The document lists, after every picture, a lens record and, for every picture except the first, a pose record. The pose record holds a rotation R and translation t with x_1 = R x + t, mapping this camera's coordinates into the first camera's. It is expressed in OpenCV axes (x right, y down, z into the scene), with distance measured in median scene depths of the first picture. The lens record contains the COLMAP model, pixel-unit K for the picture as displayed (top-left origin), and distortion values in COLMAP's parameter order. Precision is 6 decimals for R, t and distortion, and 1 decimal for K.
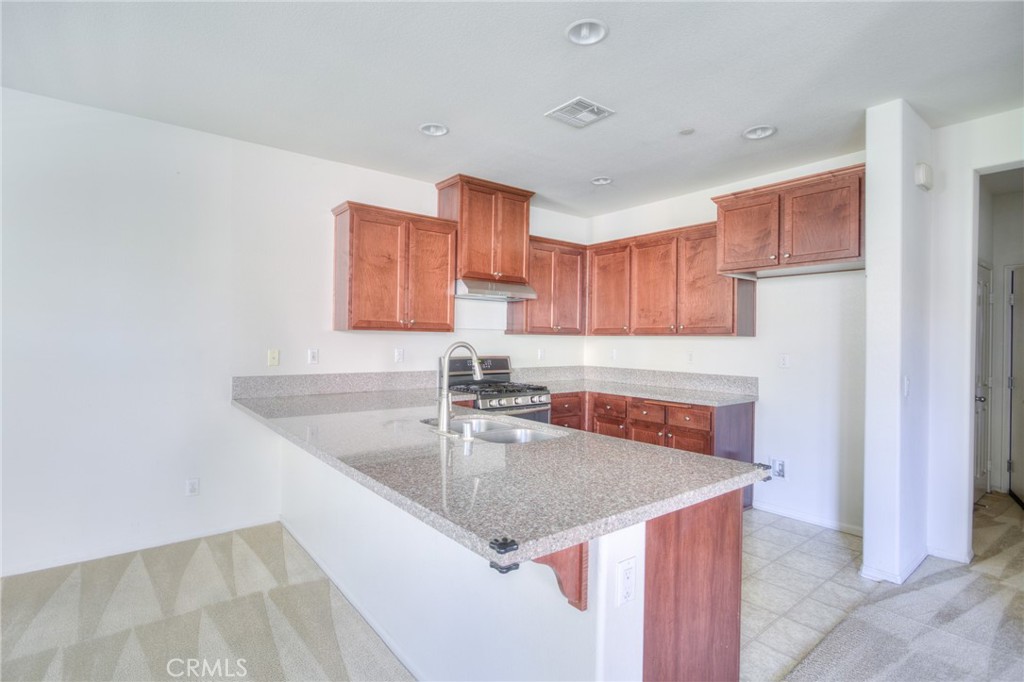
lens RADIAL K [[504.1, 0, 512.0], [0, 504.1, 341.0], [0, 0, 1]] dist [-0.015565, 0.000276]
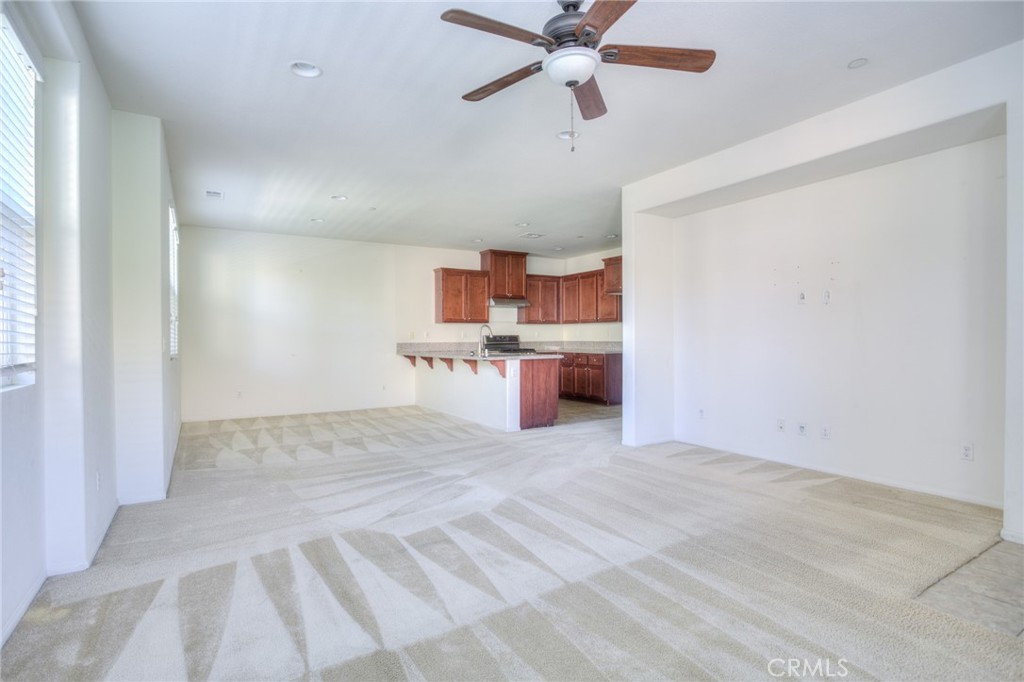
lens RADIAL K [[504.1, 0, 512.0], [0, 504.1, 341.0], [0, 0, 1]] dist [-0.015565, 0.000276]
pose [[0.993029, -0.016952, -0.116641, 0.223868], [0.017587, 0.999836, 0.004420, 0.049207], [0.116547, -0.006441, 0.993164, -1.080963]]
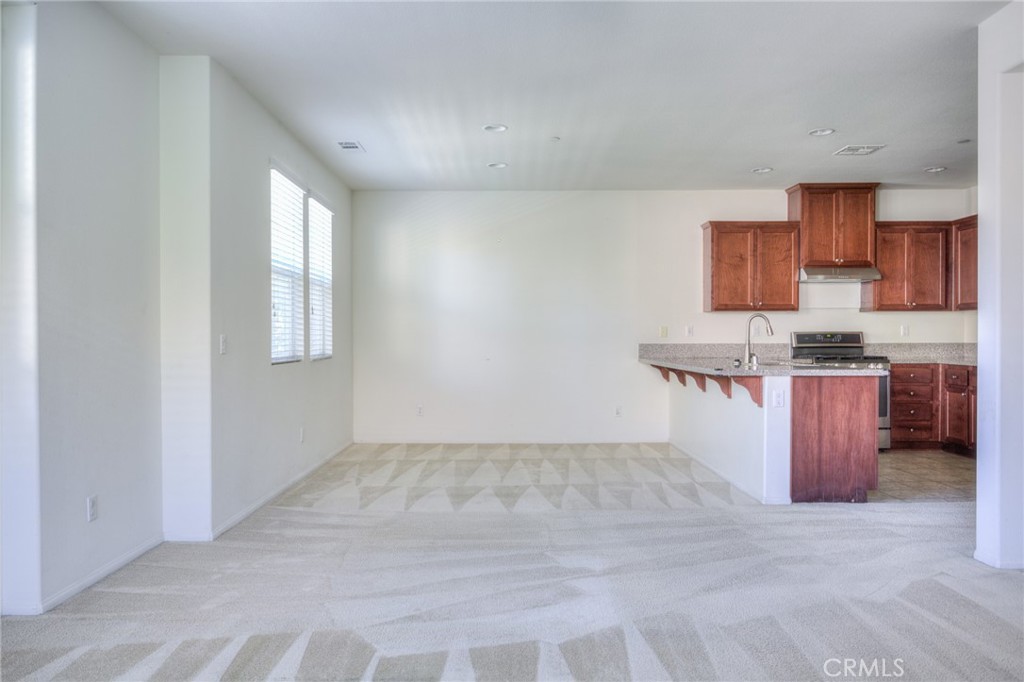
lens RADIAL K [[754.7, 0, 512.0], [0, 754.7, 341.0], [0, 0, 1]] dist [0.000259, -0.001171]
pose [[0.788983, -0.009773, -0.614337, 0.456762], [0.010951, 0.999938, -0.001843, 0.050669], [0.614317, -0.005273, 0.789042, -0.870669]]
